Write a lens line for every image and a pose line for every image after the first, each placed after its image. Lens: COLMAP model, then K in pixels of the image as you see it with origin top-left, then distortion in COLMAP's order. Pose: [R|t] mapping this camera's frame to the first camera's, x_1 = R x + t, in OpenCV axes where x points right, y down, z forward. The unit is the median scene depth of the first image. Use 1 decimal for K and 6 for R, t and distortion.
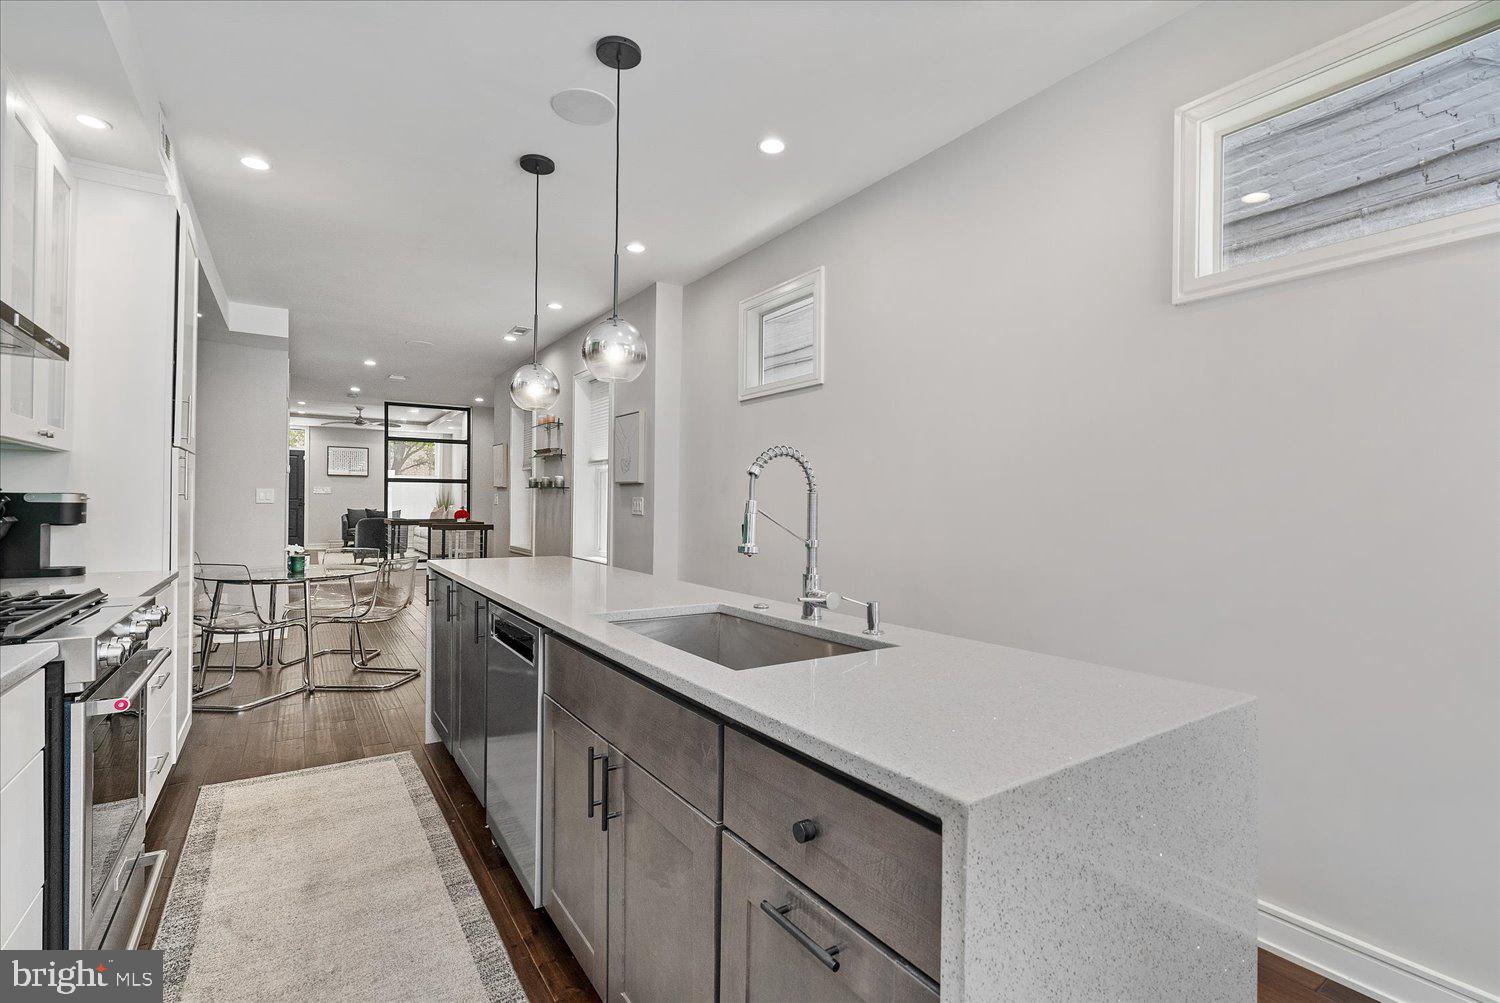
lens RADIAL K [[689.9, 0, 745.5], [0, 689.9, 512.0], [0, 0, 1]] dist [-0.008356, 0.000082]
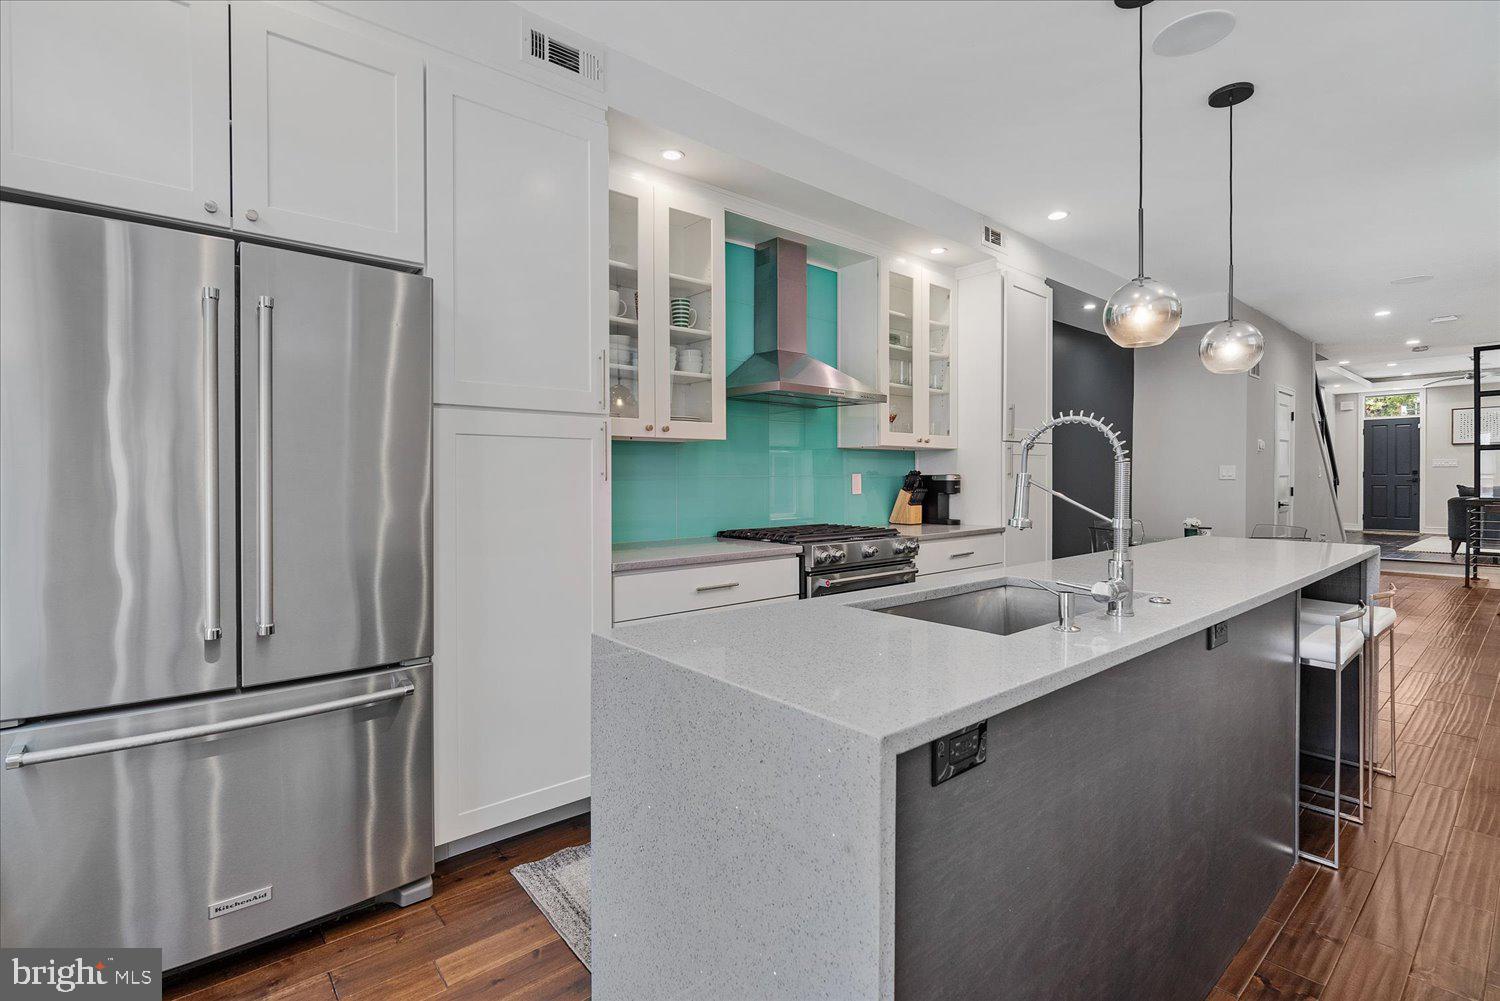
lens RADIAL K [[702.8, 0, 747.3], [0, 702.8, 484.1], [0, 0, 1]] dist [-0.000510, -0.000229]
pose [[0.107840, -0.003392, -0.994162, 0.338493], [-0.004170, 0.999984, -0.003864, 0.002244], [0.994160, 0.004563, 0.107824, 0.176900]]
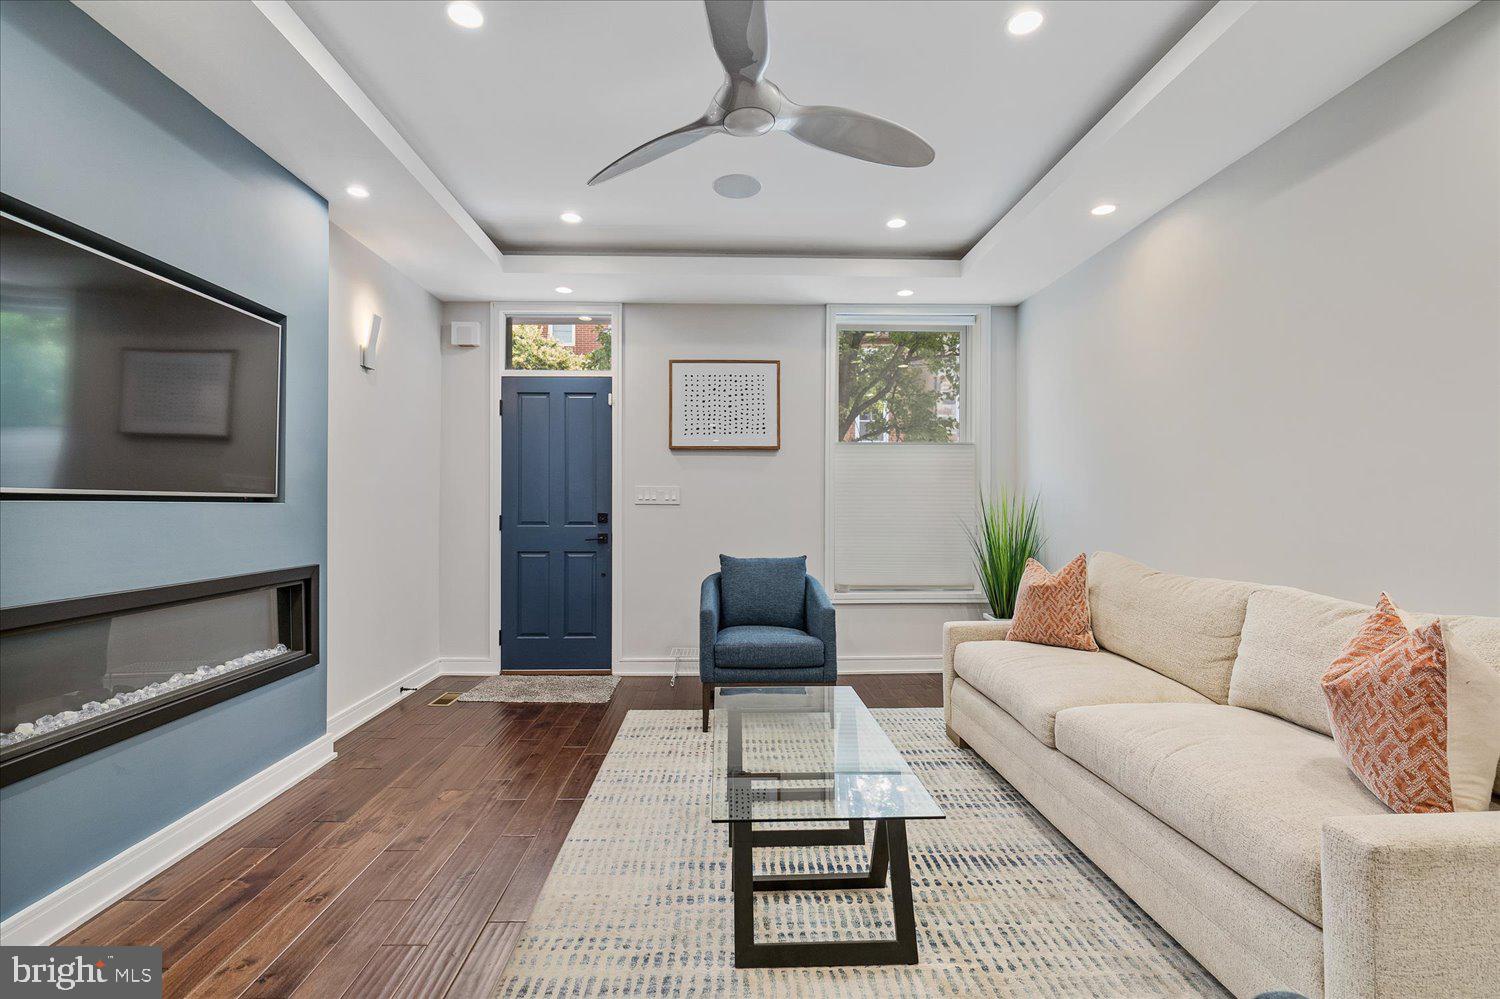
lens RADIAL K [[689.9, 0, 745.5], [0, 689.9, 510.0], [0, 0, 1]] dist [-0.008356, 0.000082]
pose [[0.856488, -0.004838, -0.516144, -1.011340], [0.001694, 0.999977, -0.006562, -0.054253], [0.516164, 0.004746, 0.856477, 1.828849]]
